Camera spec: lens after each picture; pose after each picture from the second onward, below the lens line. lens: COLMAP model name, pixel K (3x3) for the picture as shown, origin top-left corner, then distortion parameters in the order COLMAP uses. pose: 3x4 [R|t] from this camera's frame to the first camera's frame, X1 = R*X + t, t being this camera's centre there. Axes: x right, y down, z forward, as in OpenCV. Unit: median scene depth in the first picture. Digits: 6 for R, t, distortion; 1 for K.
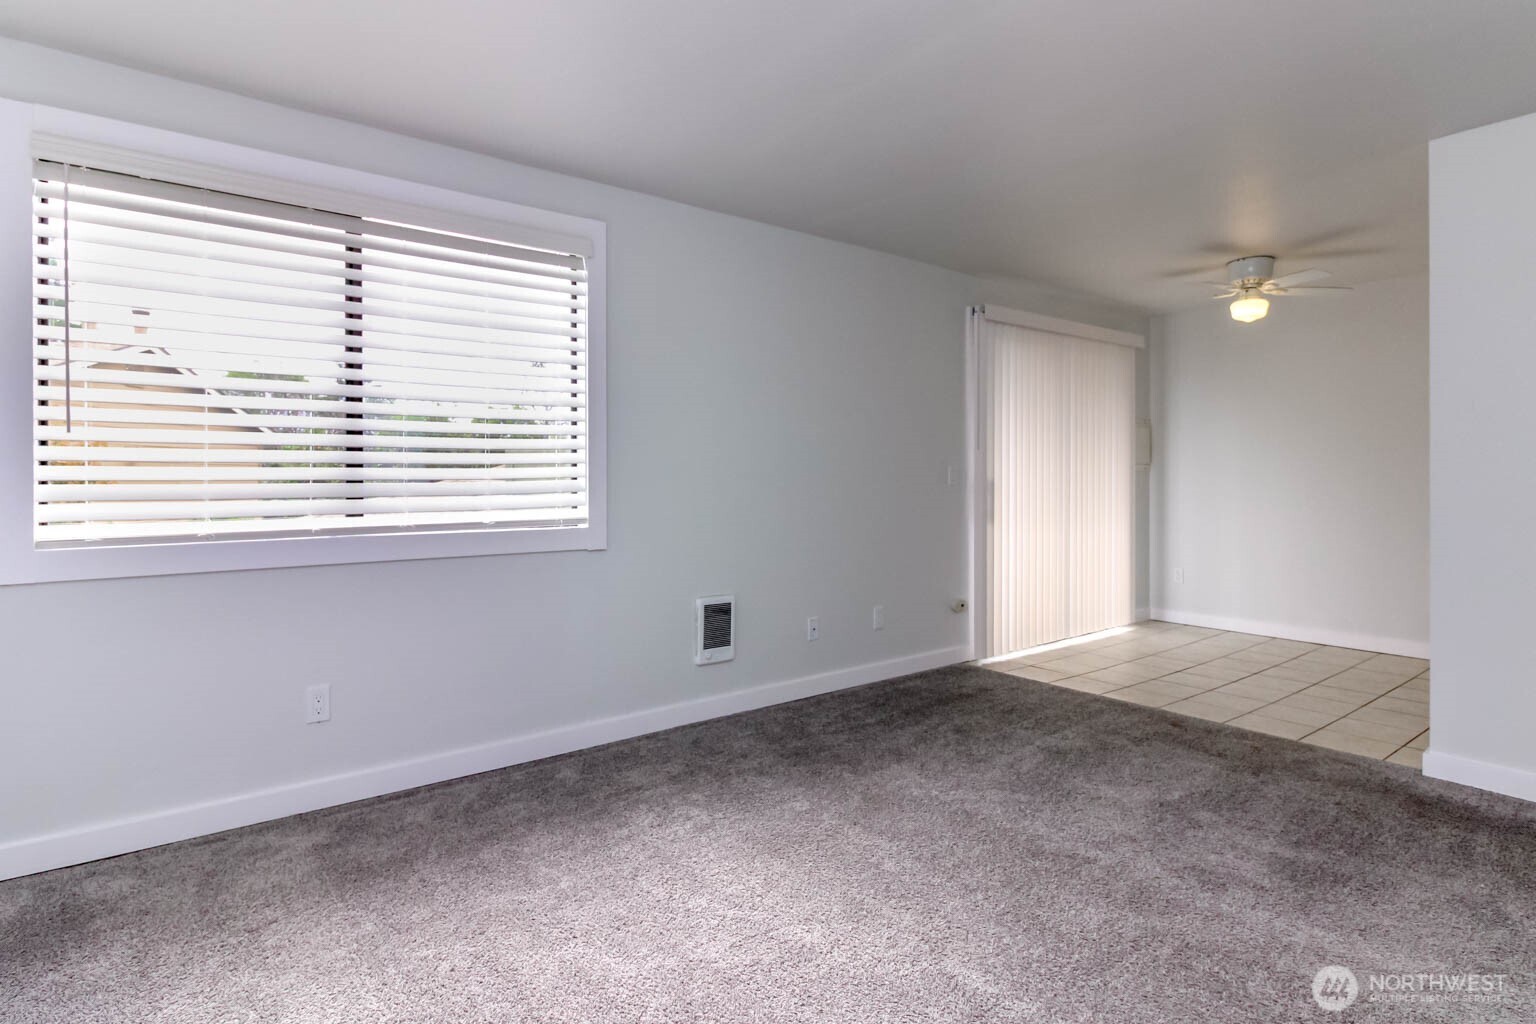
lens RADIAL K [[776.5, 0, 806.0], [0, 776.5, 473.2], [0, 0, 1]] dist [0.008253, -0.008979]
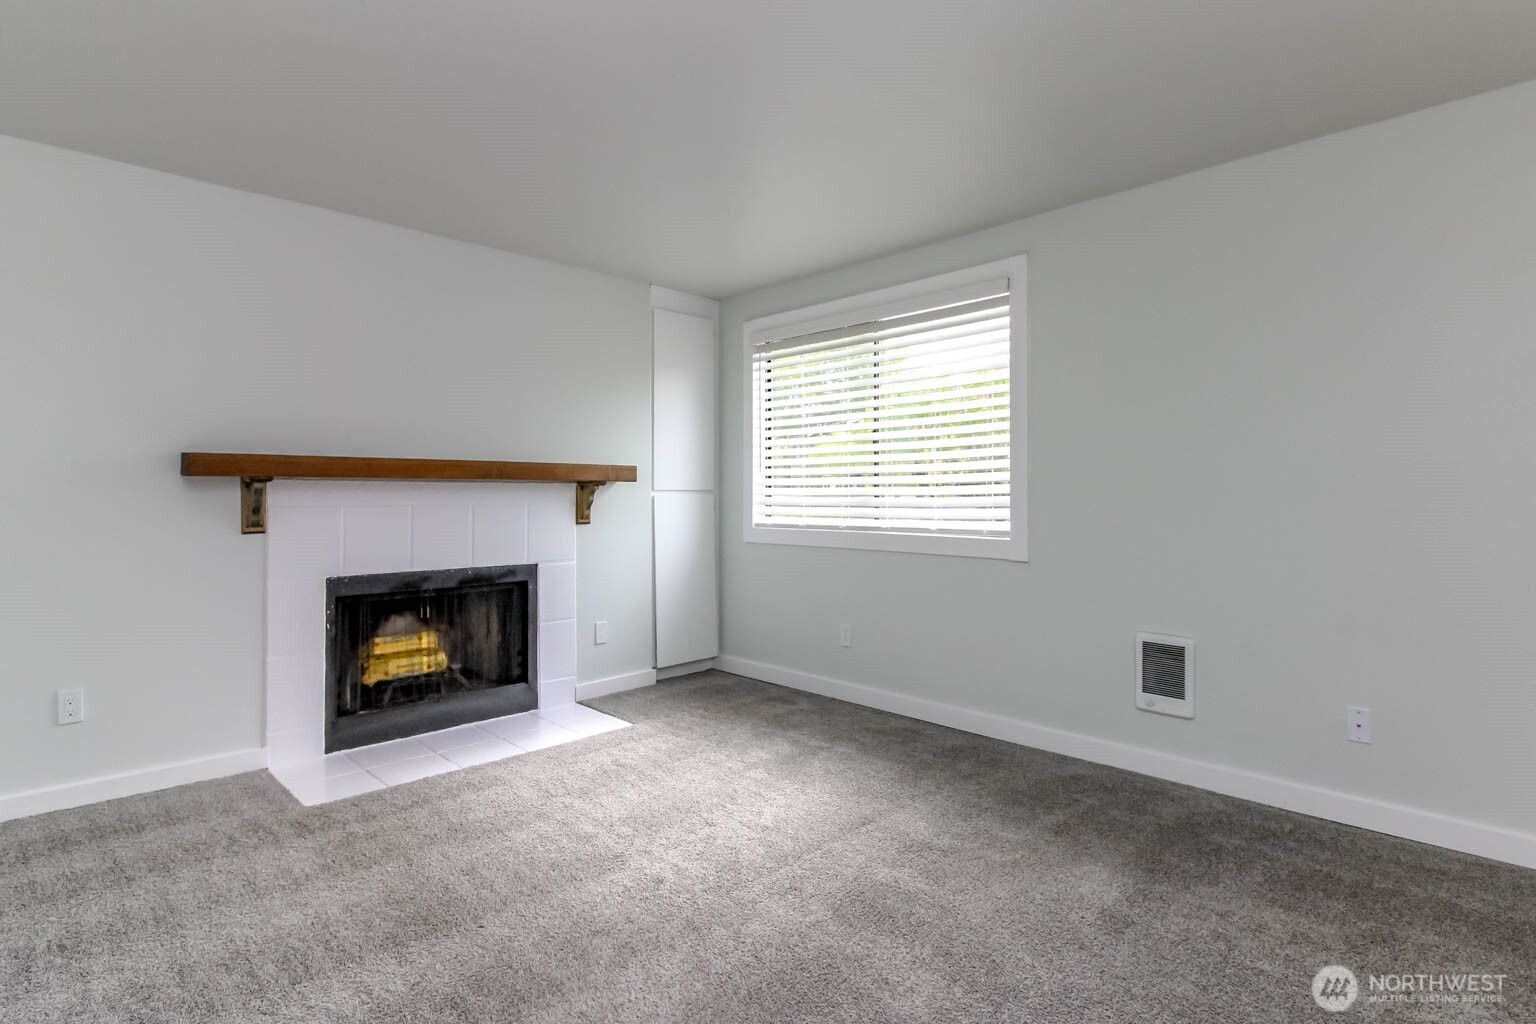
lens RADIAL K [[776.5, 0, 769.2], [0, 776.5, 484.7], [0, 0, 1]] dist [0.008253, -0.008979]
pose [[0.096717, -0.006898, -0.995288, 0.771291], [0.010931, 0.999923, -0.005868, -0.004636], [0.995252, -0.010311, 0.096785, 0.559618]]
